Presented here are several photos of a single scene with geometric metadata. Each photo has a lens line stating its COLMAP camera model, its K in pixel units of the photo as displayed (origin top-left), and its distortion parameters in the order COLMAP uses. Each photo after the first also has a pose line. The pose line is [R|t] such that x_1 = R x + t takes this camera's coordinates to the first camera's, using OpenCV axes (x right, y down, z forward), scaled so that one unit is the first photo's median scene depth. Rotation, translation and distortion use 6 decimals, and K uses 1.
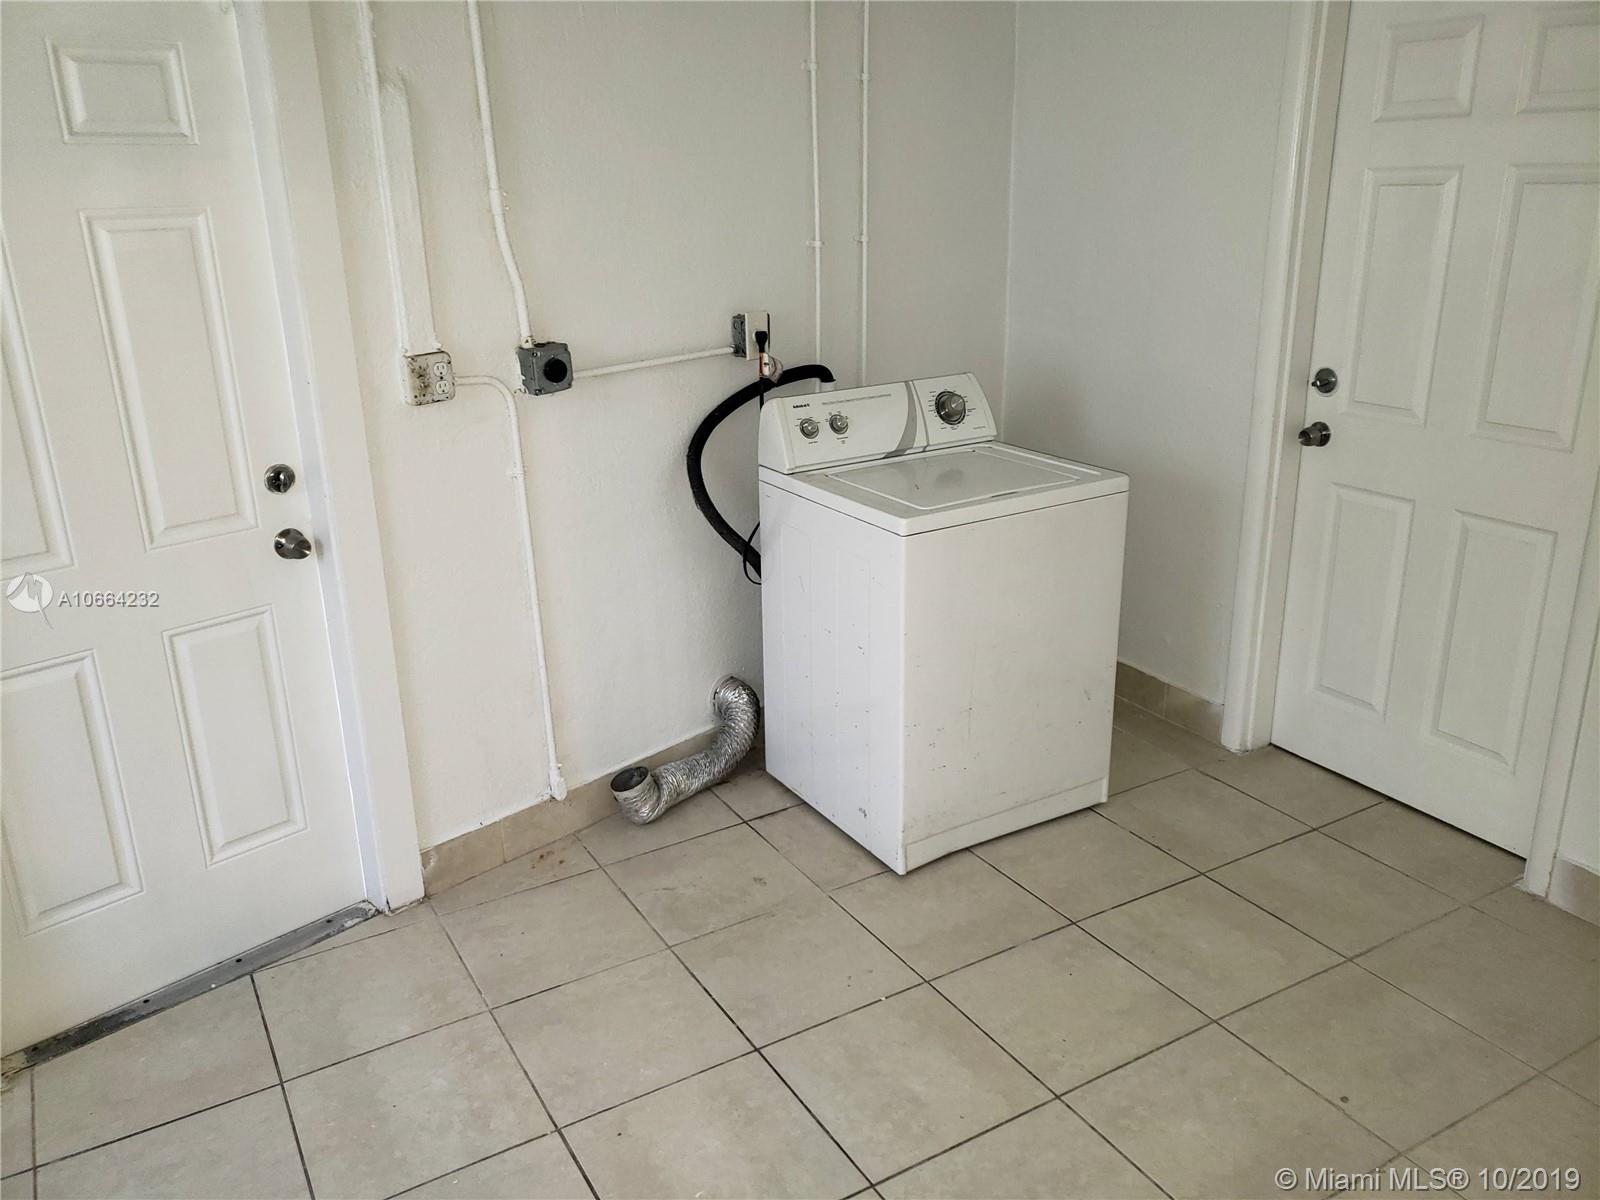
lens RADIAL K [[1233.3, 0, 797.9], [0, 1233.3, 592.4], [0, 0, 1]] dist [-0.002205, -0.002517]
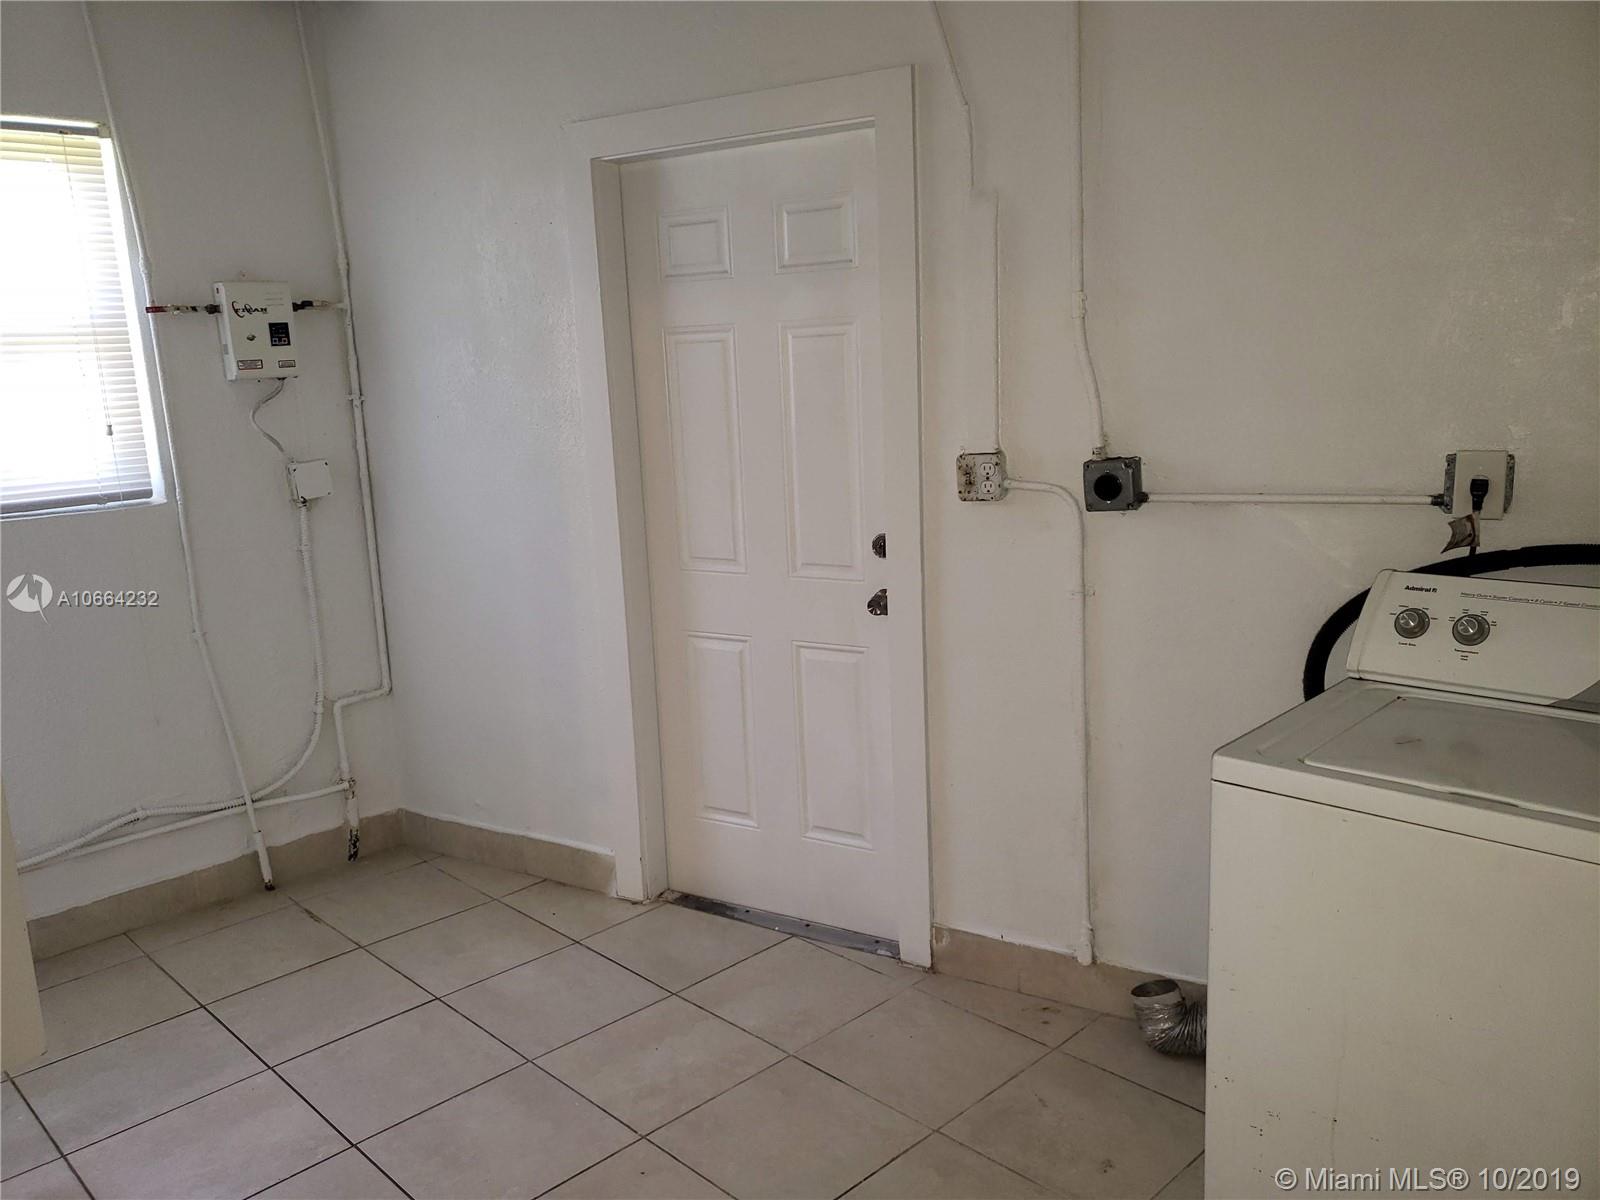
lens RADIAL K [[1252.0, 0, 800.0], [0, 1252.0, 600.0], [0, 0, 1]] dist [0.092828, -0.130156]
pose [[0.235796, 0.194342, -0.952172, 0.663634], [-0.272507, 0.953712, 0.127172, -0.163158], [0.932813, 0.229486, 0.277841, 0.574737]]
